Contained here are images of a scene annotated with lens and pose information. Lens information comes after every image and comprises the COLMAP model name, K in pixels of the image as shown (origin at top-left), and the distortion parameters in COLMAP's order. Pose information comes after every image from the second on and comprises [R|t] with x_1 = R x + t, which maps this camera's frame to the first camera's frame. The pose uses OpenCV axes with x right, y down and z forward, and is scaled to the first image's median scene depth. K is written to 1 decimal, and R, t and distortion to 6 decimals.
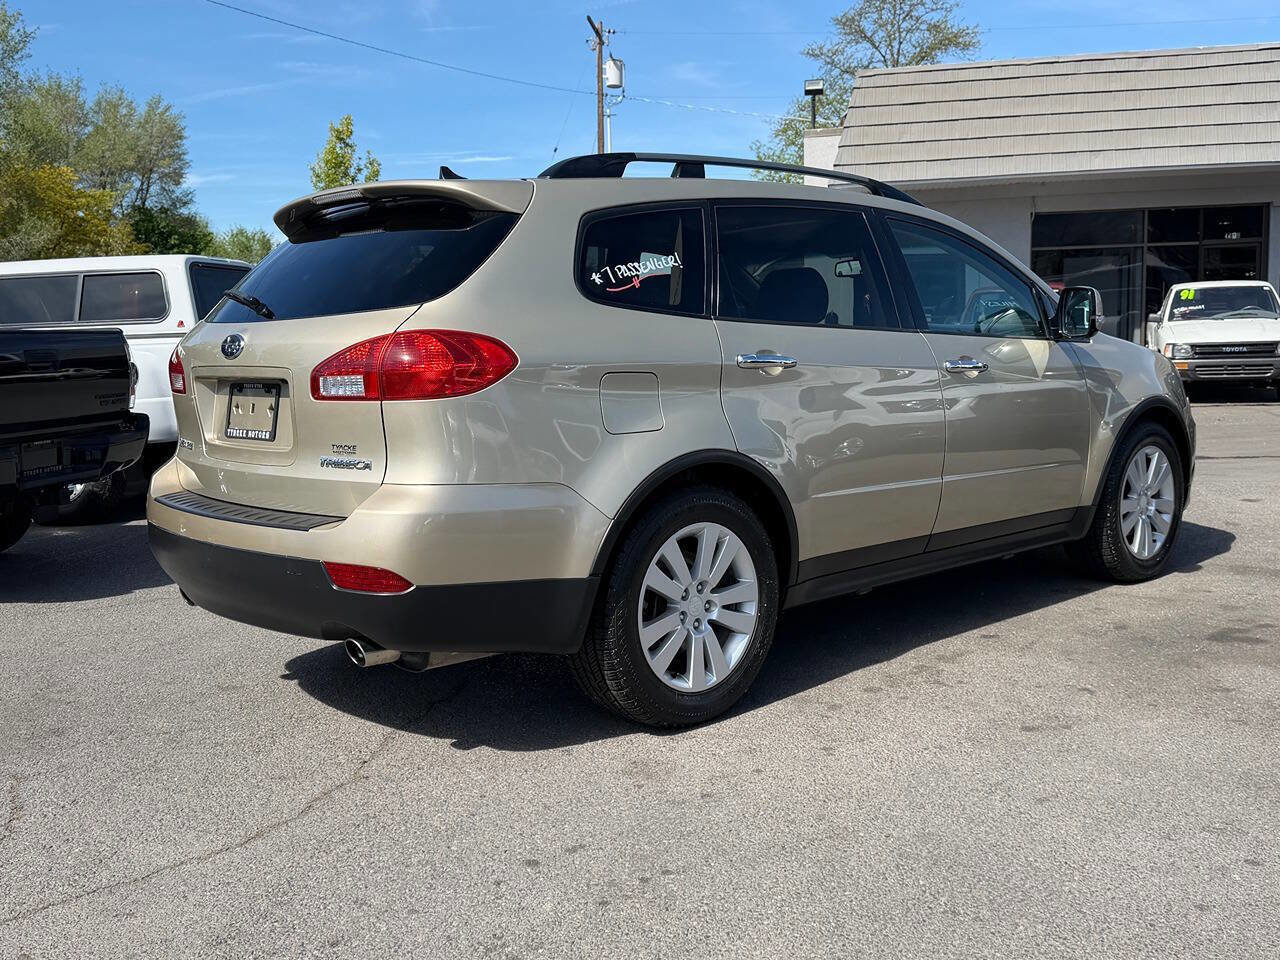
lens RADIAL K [[1234.3, 0, 640.0], [0, 1234.3, 488.0], [0, 0, 1]] dist [0.185261, -0.416260]
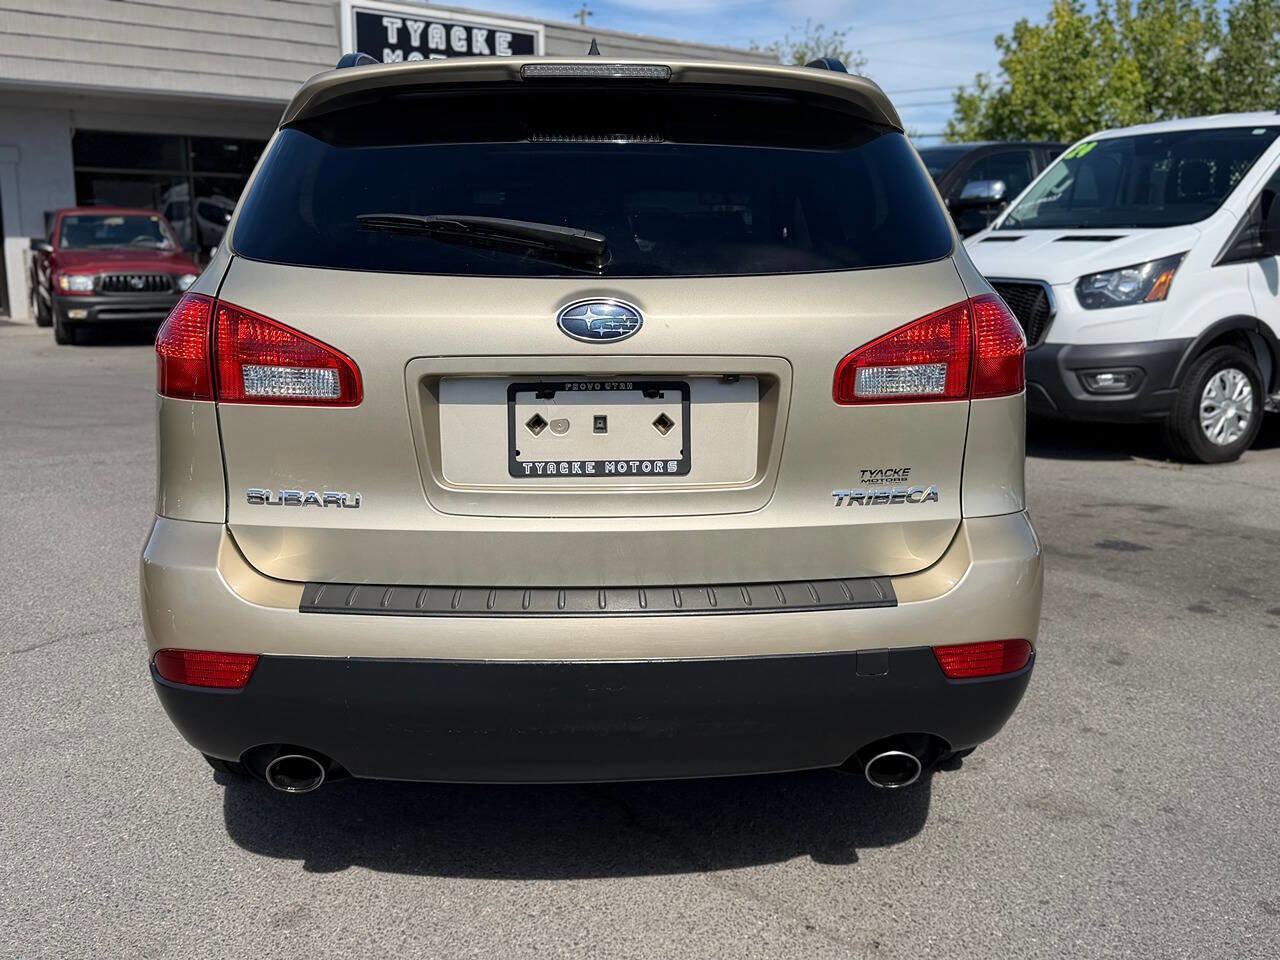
lens RADIAL K [[1245.1, 0, 638.1], [0, 1245.1, 478.8], [0, 0, 1]] dist [0.140247, -0.316505]
pose [[0.643707, -0.113219, 0.756850, -0.713041], [0.076172, 0.993563, 0.083845, -0.082088], [-0.761471, 0.003679, 0.648188, 0.574768]]
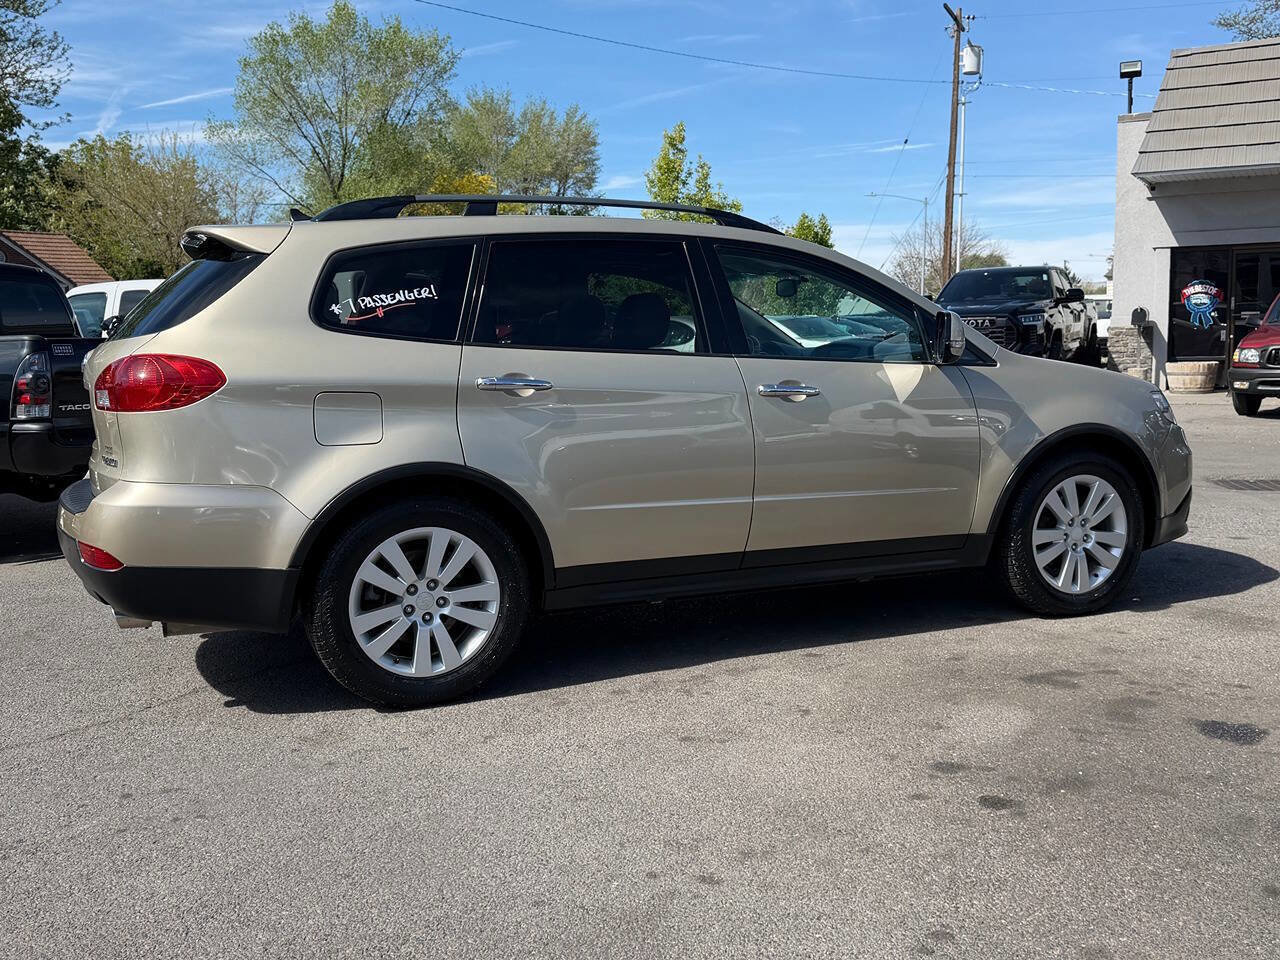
lens RADIAL K [[1243.7, 0, 640.0], [0, 1243.7, 480.0], [0, 0, 1]] dist [0.158356, -0.309842]
pose [[0.946753, 0.046399, -0.318600, 0.562955], [-0.046620, 0.998889, 0.006936, -0.029646], [0.318568, 0.008287, 0.947864, -0.010576]]
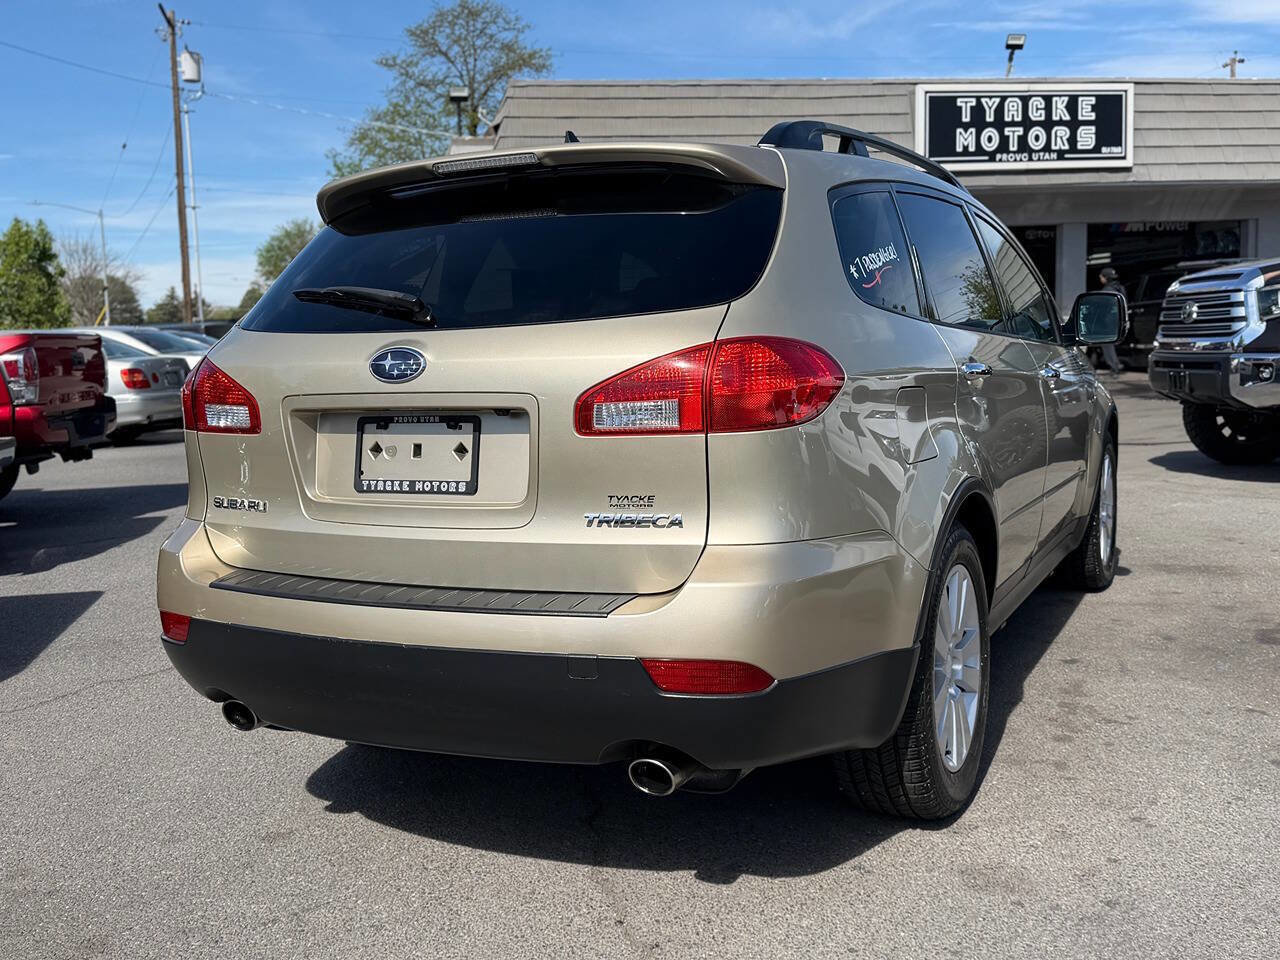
lens RADIAL K [[1244.9, 0, 640.0], [0, 1244.9, 480.0], [0, 0, 1]] dist [0.121812, -0.235612]
pose [[0.937104, -0.047965, 0.345739, -0.417850], [0.054580, 0.998465, -0.009416, -0.031447], [-0.344756, 0.027694, 0.938284, 0.268042]]
